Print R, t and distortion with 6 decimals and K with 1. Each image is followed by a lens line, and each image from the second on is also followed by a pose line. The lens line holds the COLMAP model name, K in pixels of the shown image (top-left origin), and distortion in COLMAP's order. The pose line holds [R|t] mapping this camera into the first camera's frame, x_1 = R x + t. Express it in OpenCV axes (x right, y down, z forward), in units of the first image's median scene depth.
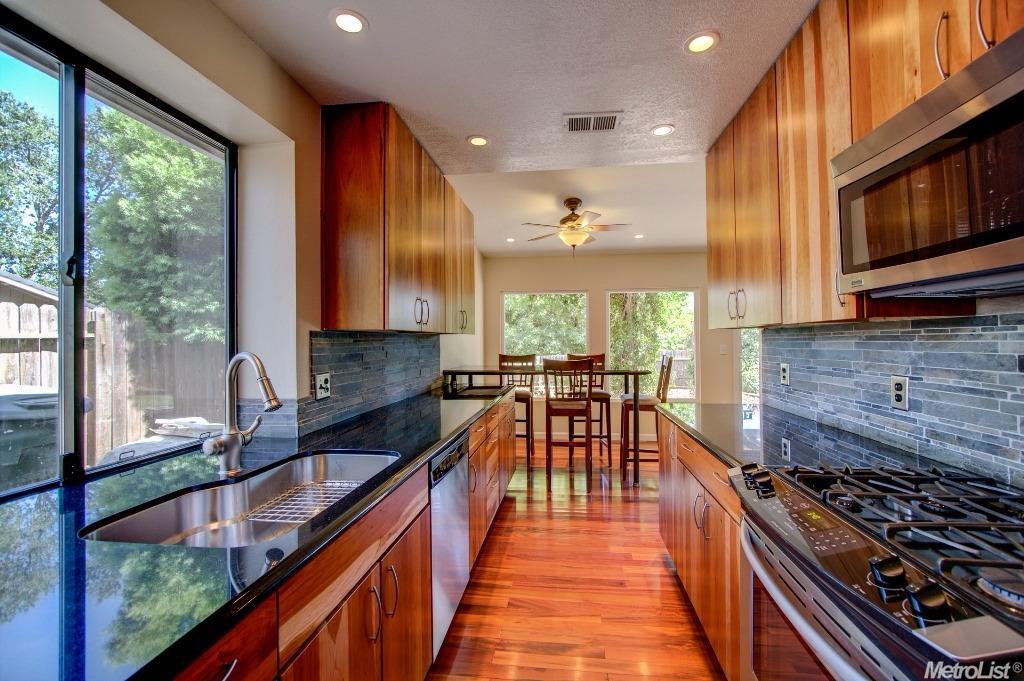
lens RADIAL K [[432.5, 0, 518.2], [0, 432.5, 336.2], [0, 0, 1]] dist [-0.004166, 0.001840]
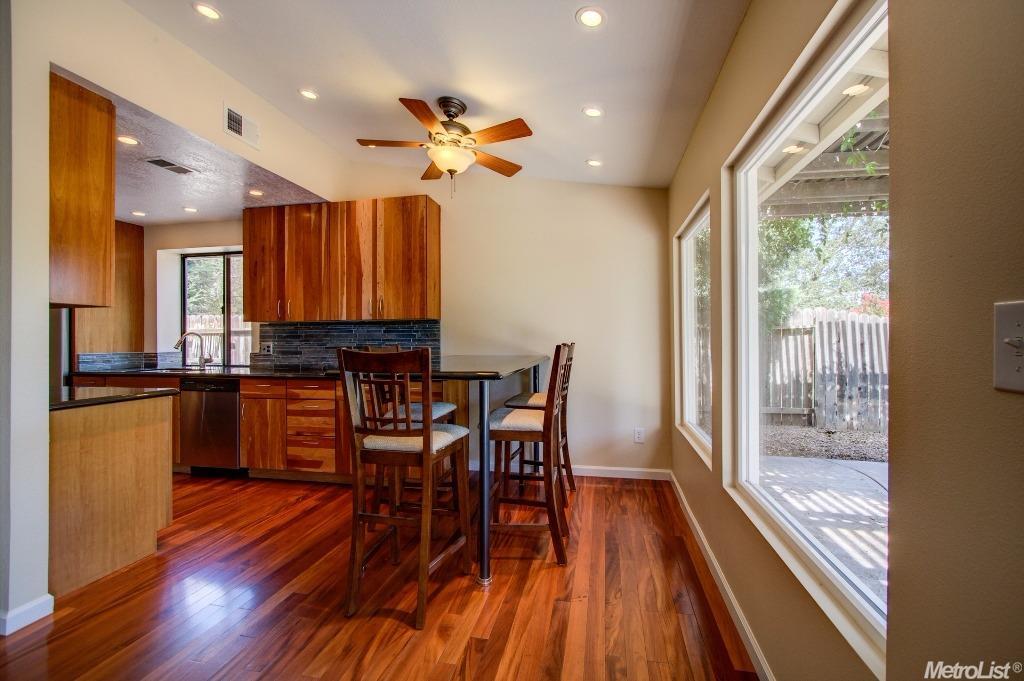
lens RADIAL K [[432.5, 0, 515.9], [0, 432.5, 336.6], [0, 0, 1]] dist [-0.004166, 0.001840]
pose [[-0.080704, 0.003876, -0.996731, 1.418130], [0.019213, 0.999813, 0.002333, 0.064719], [0.996553, -0.018962, -0.080764, 2.148040]]
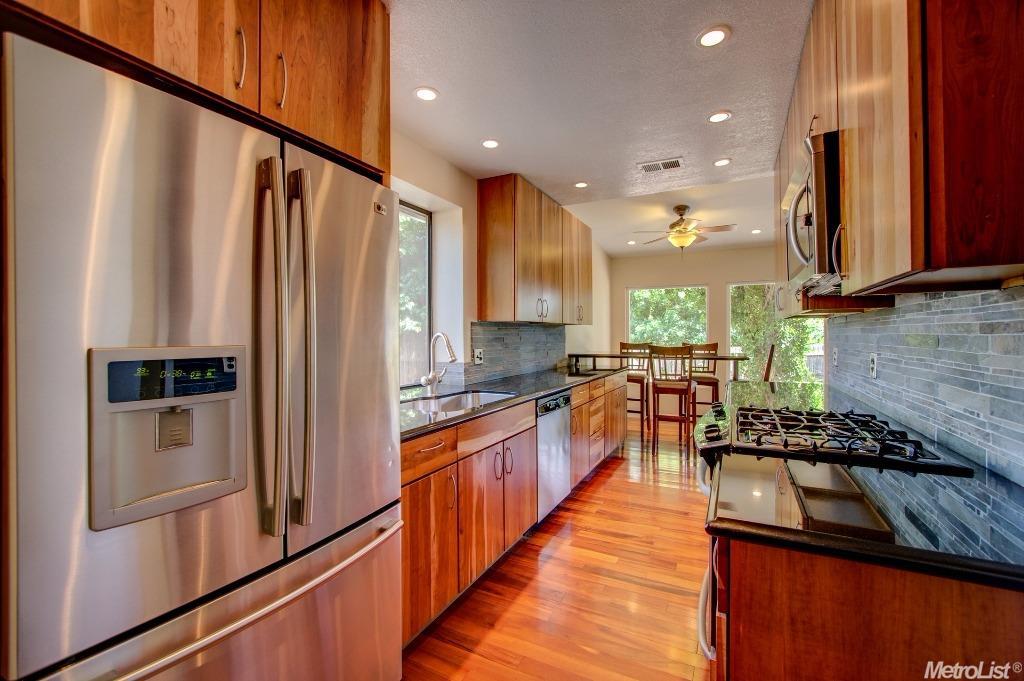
lens RADIAL K [[432.5, 0, 519.4], [0, 432.5, 337.0], [0, 0, 1]] dist [-0.004166, 0.001840]
pose [[0.940965, 0.006628, -0.338440, 0.207870], [-0.000168, 0.999817, 0.019111, 0.011974], [0.338505, -0.017926, 0.940794, -0.406330]]
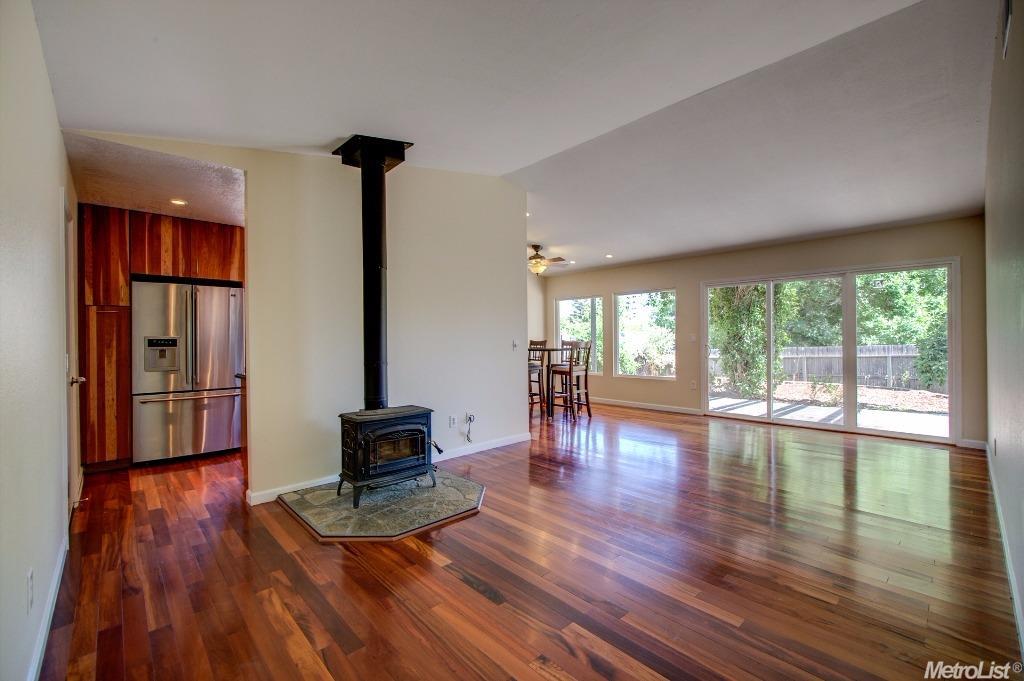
lens RADIAL K [[432.5, 0, 519.7], [0, 432.5, 340.4], [0, 0, 1]] dist [-0.004166, 0.001840]
pose [[0.768824, 0.006822, -0.639424, 2.211590], [0.008686, 0.999739, 0.021110, 0.020546], [0.639401, -0.021784, 0.768565, -0.592649]]
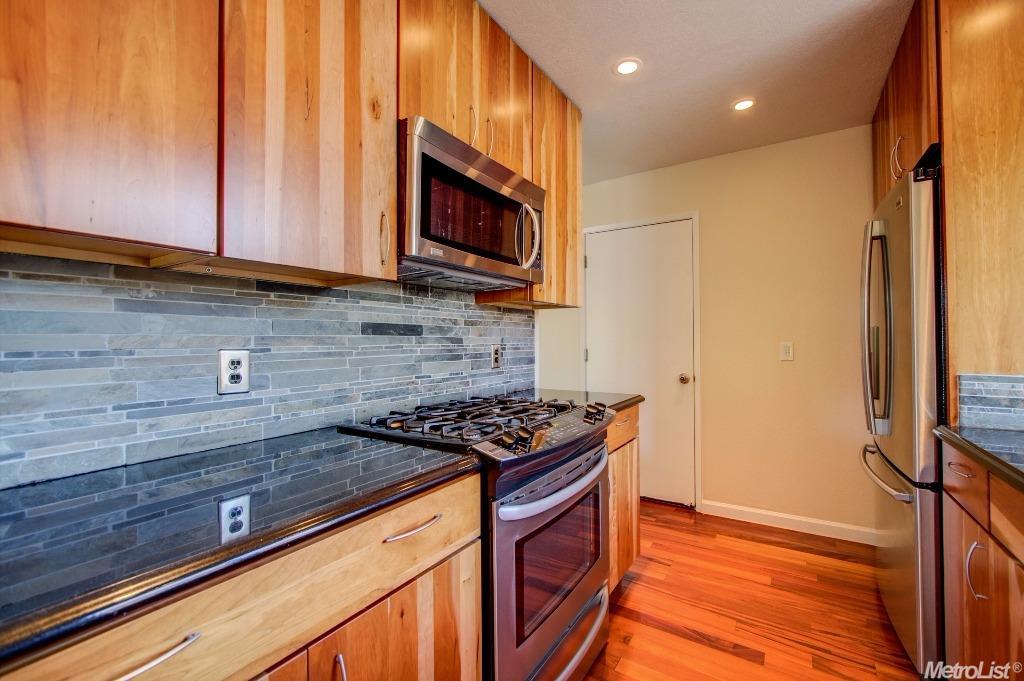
lens RADIAL K [[432.5, 0, 519.3], [0, 432.5, 336.5], [0, 0, 1]] dist [-0.004166, 0.001840]
pose [[-0.902372, 0.019550, 0.430515, 0.064838], [0.009602, 0.999635, -0.025268, 0.062498], [-0.430852, -0.018667, -0.902230, 0.990442]]
